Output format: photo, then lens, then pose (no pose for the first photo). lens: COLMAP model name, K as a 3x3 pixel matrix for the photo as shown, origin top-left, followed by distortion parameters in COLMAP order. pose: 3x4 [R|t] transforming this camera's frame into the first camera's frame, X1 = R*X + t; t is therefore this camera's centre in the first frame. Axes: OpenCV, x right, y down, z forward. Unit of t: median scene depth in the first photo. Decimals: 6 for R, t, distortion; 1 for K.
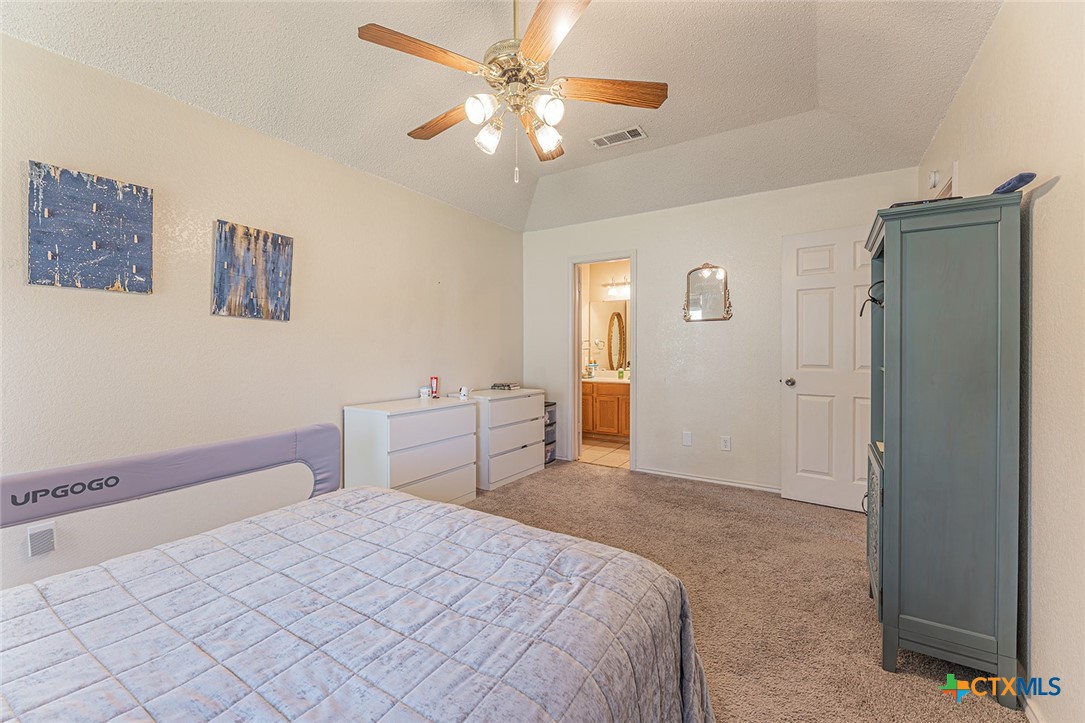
lens RADIAL K [[437.1, 0, 538.3], [0, 437.1, 354.8], [0, 0, 1]] dist [-0.001465, -0.004405]
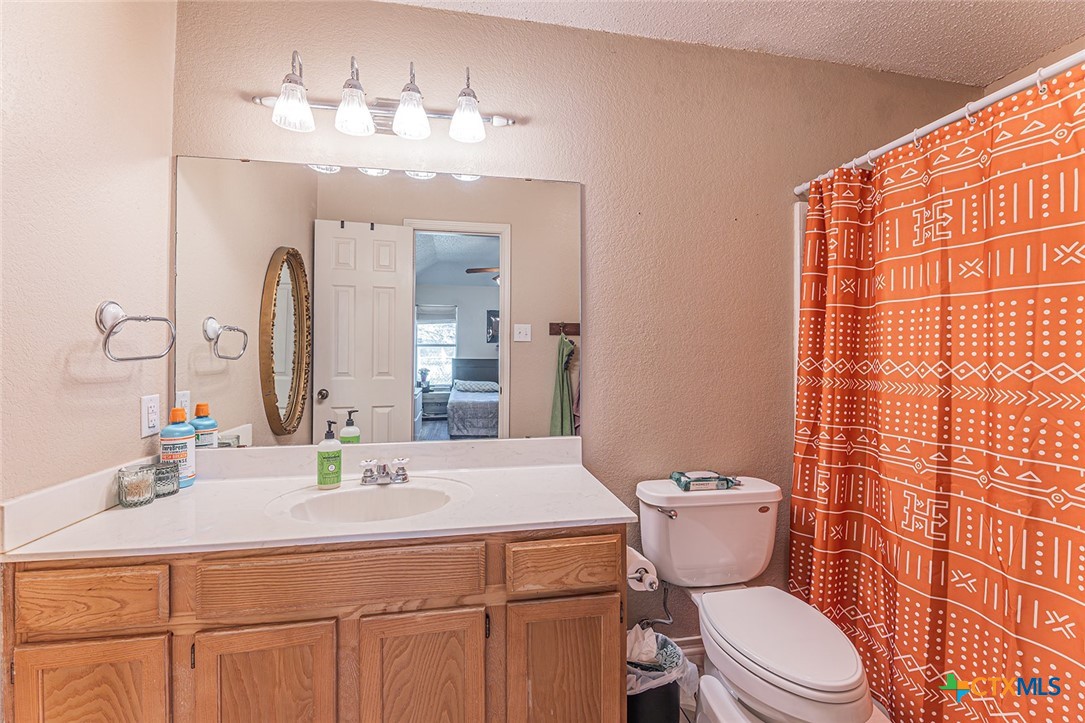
lens RADIAL K [[440.8, 0, 538.3], [0, 440.8, 352.5], [0, 0, 1]] dist [-0.000811, -0.003854]
pose [[0.734898, 0.008294, 0.678127, 0.099087], [0.003095, 0.999874, -0.015584, -0.011528], [-0.678171, 0.013551, 0.734779, 0.677441]]
